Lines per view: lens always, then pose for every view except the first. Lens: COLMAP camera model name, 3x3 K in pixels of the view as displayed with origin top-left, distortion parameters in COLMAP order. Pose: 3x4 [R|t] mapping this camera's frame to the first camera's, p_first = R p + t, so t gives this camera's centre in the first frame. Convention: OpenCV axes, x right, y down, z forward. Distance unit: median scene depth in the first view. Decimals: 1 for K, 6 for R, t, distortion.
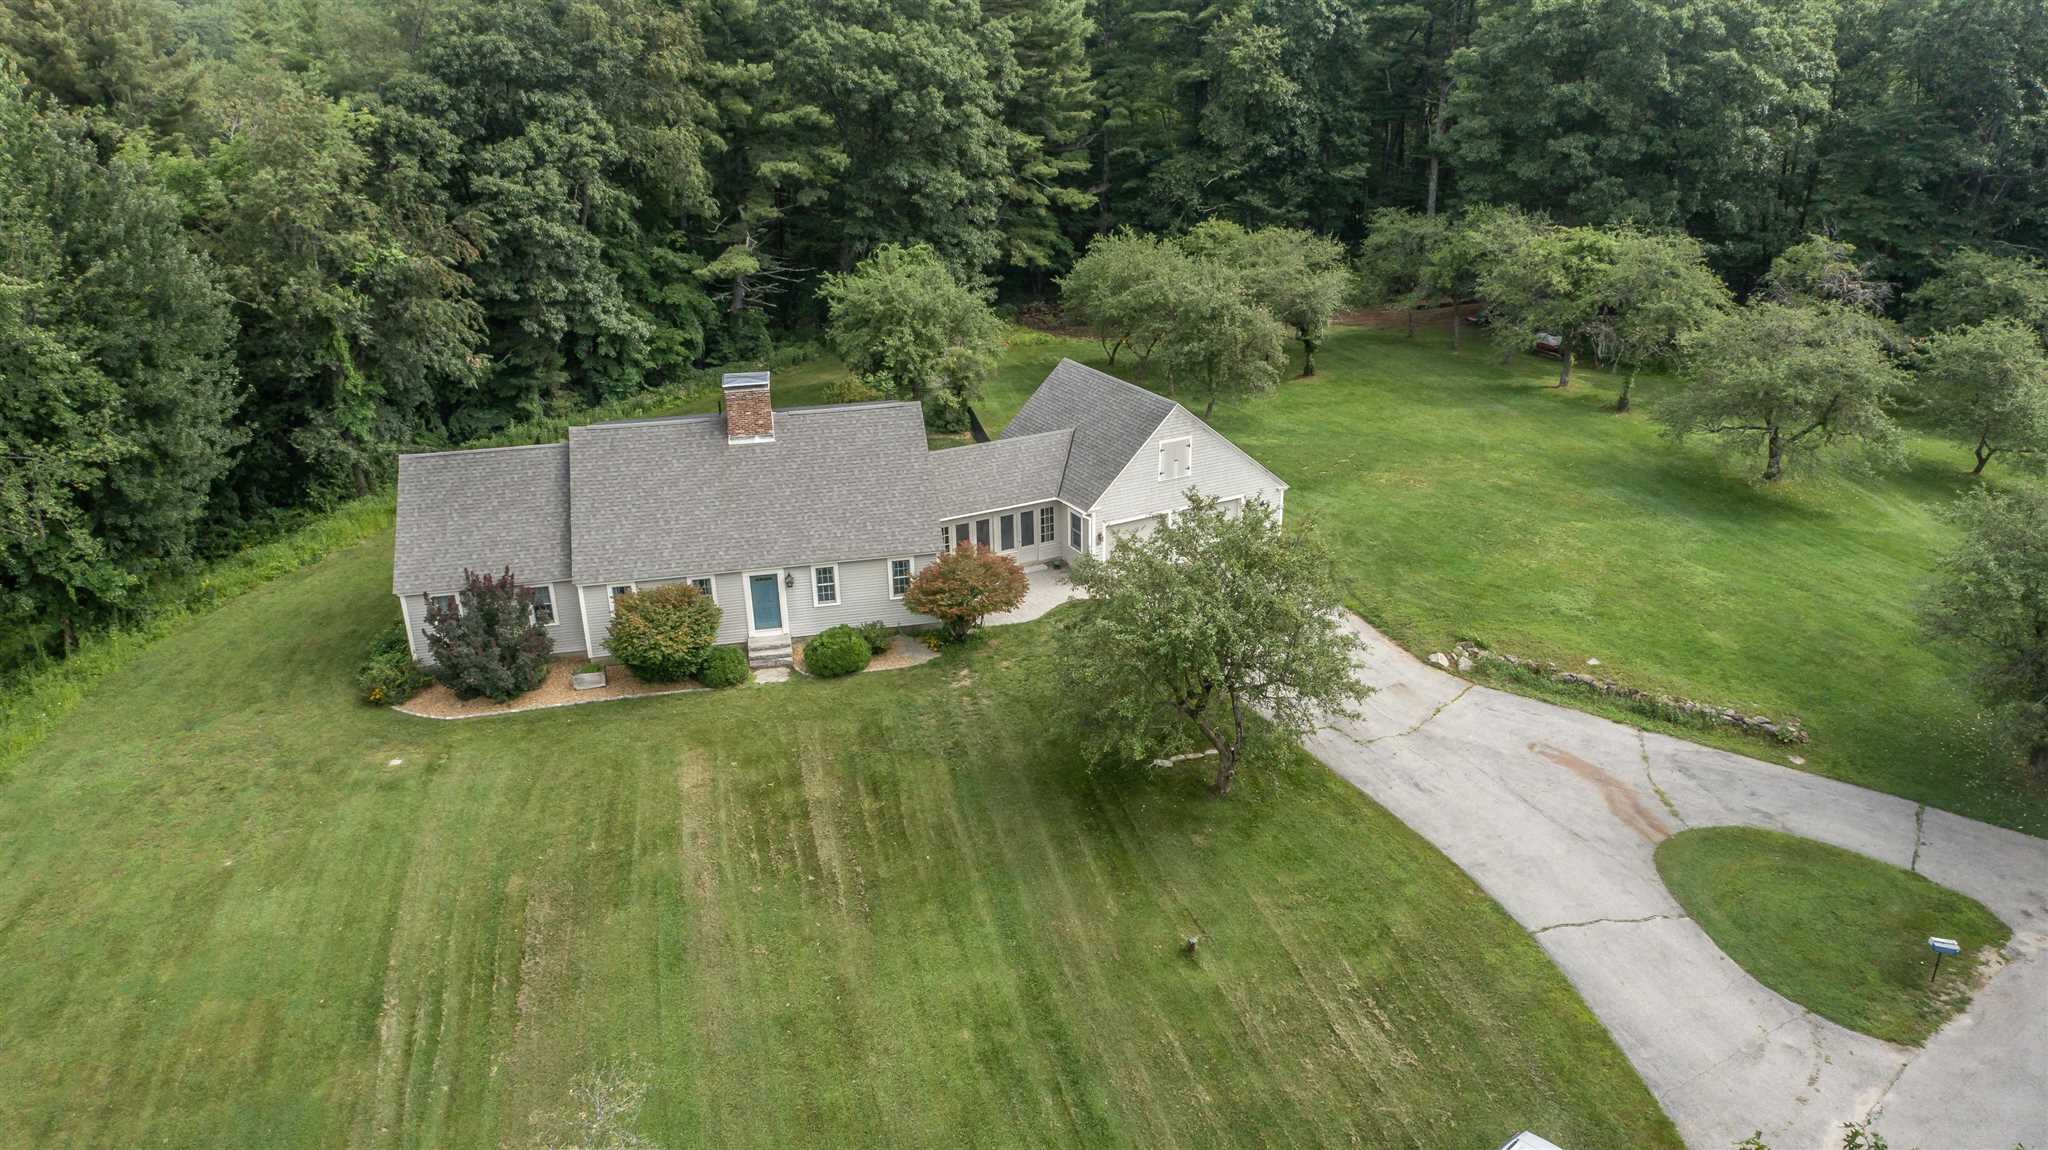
lens RADIAL K [[1379.9, 0, 1024.0], [0, 1379.9, 575.0], [0, 0, 1]] dist [-0.011956, 0.004467]
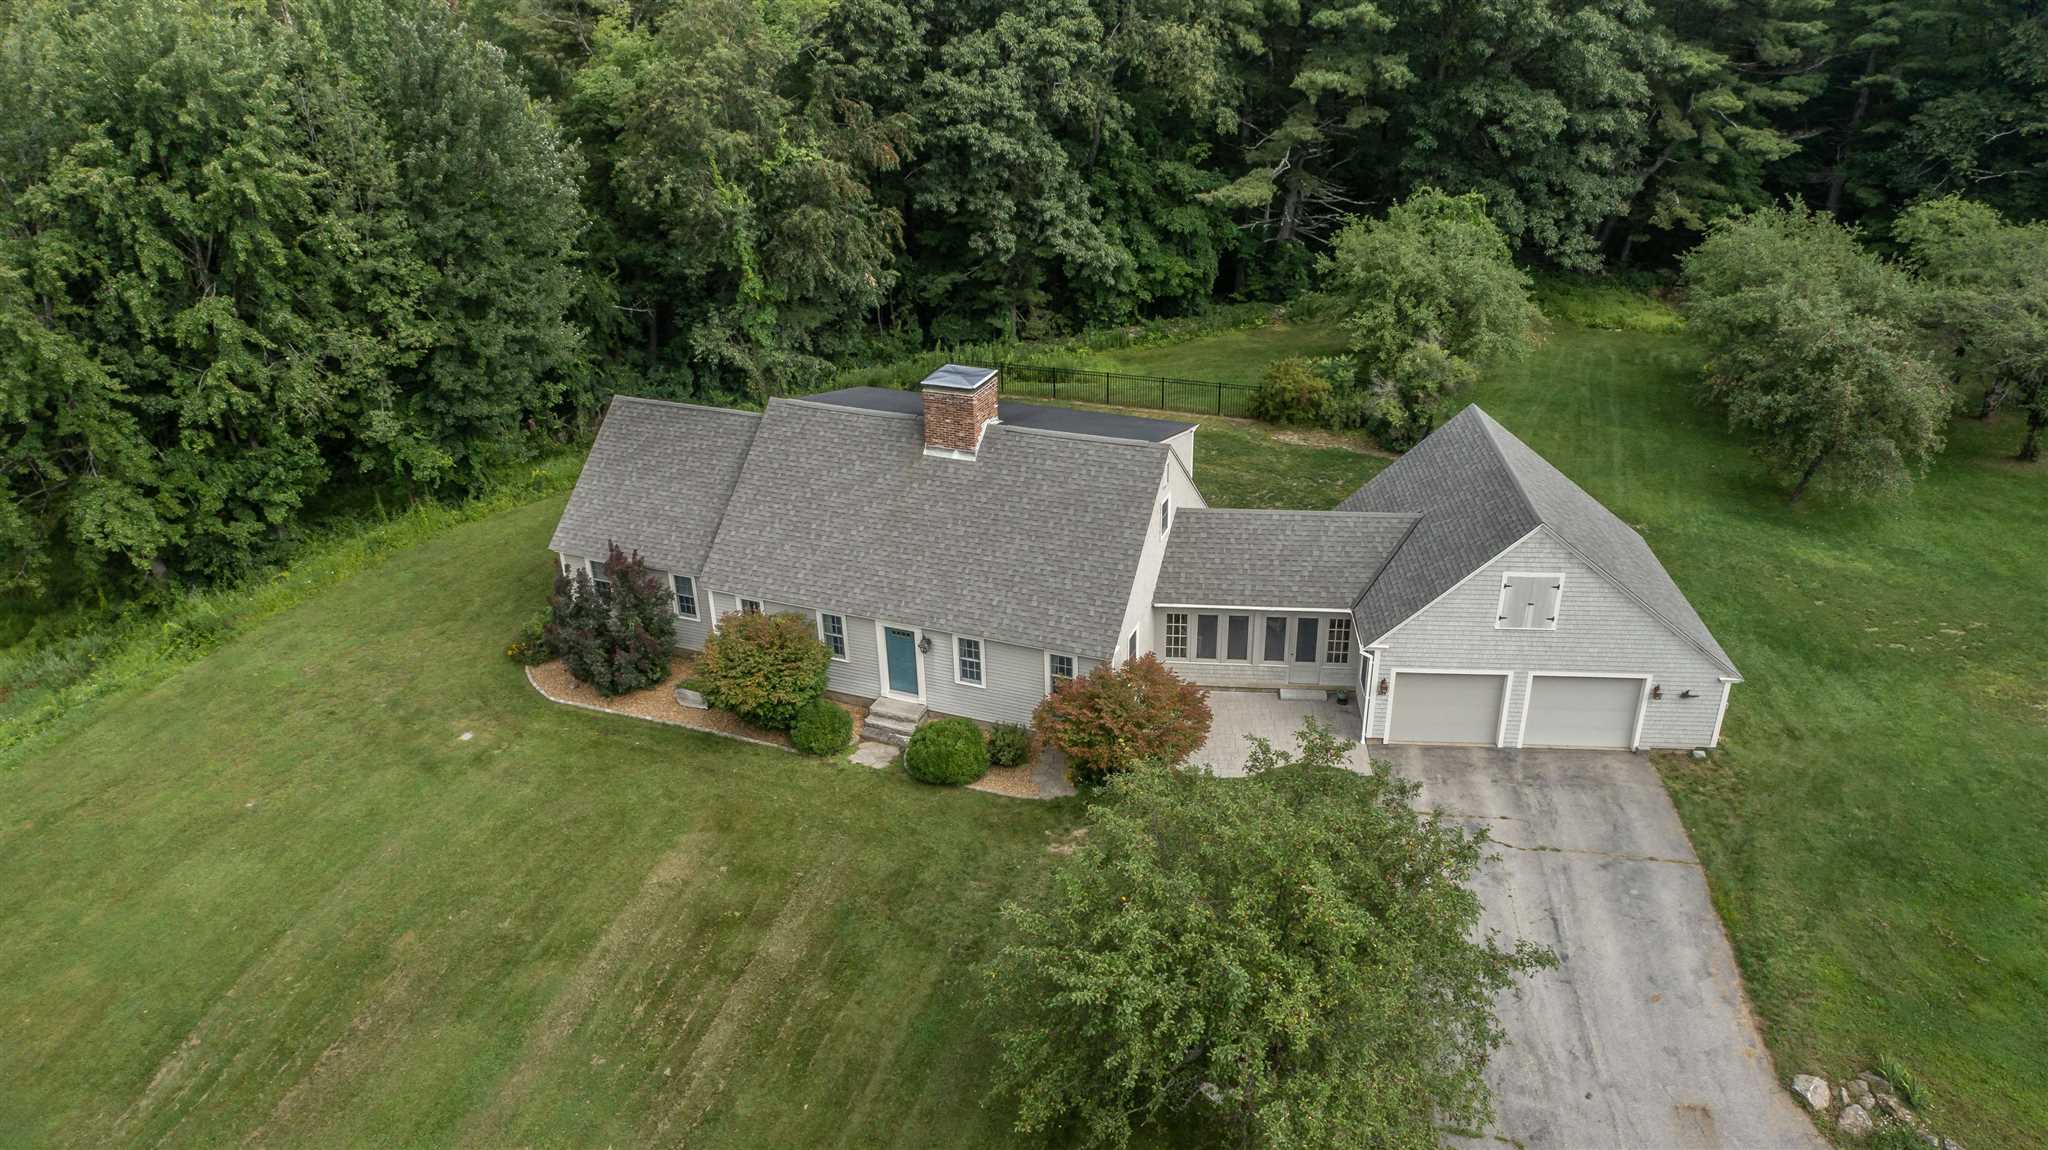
lens RADIAL K [[1379.9, 0, 1024.0], [0, 1379.9, 575.0], [0, 0, 1]] dist [-0.011956, 0.004467]
pose [[0.834971, 0.247003, -0.491745, 0.179938], [-0.202412, 0.968812, 0.142943, -0.111812], [0.511716, -0.019818, 0.858926, 0.248166]]
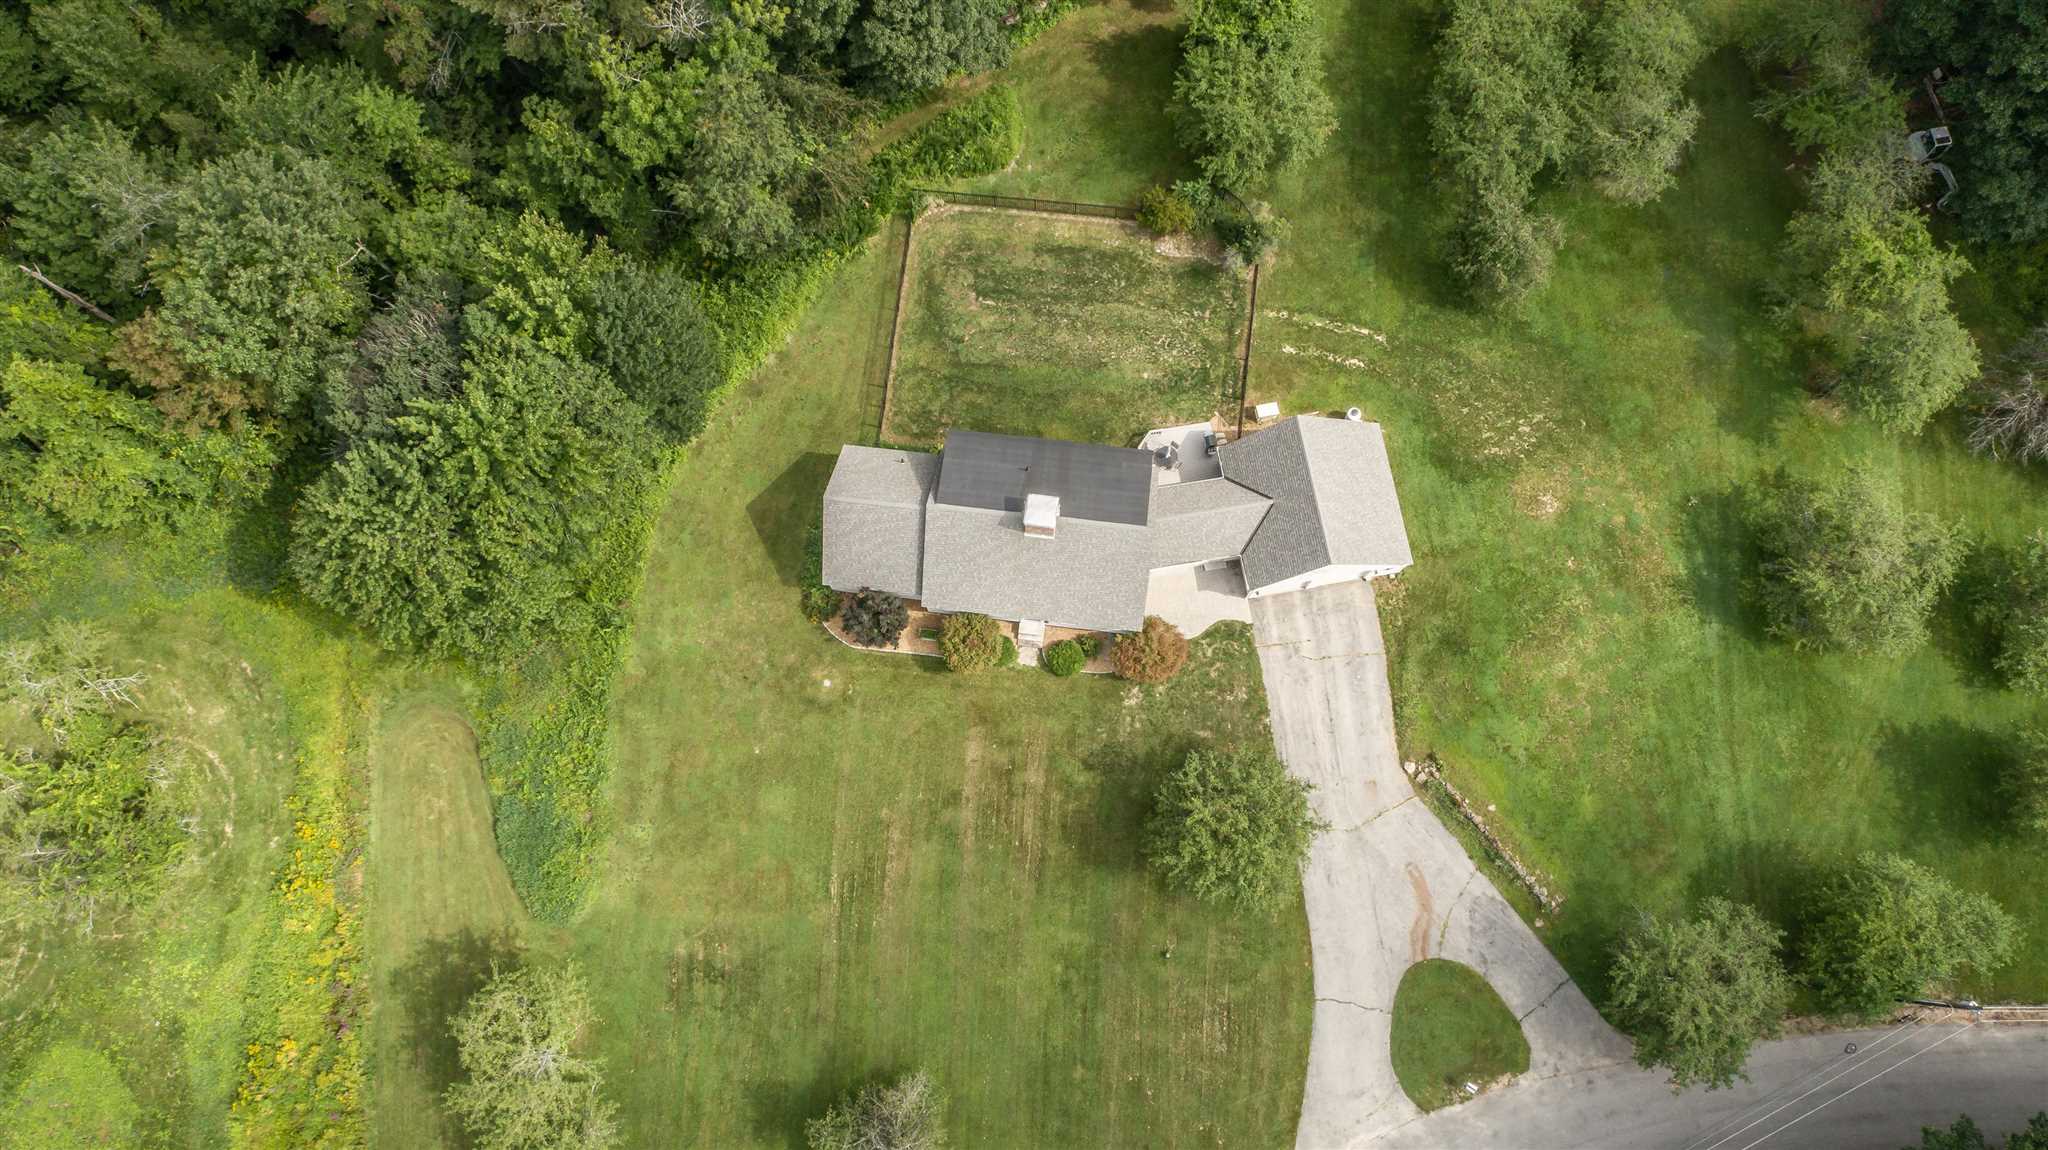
lens RADIAL K [[1379.9, 0, 1024.0], [0, 1379.9, 575.0], [0, 0, 1]] dist [-0.011956, 0.004467]
pose [[0.949250, 0.307672, -0.065290, -0.074046], [-0.122468, 0.552763, 0.824290, -0.974594], [0.289701, -0.774461, 0.562390, 0.074330]]
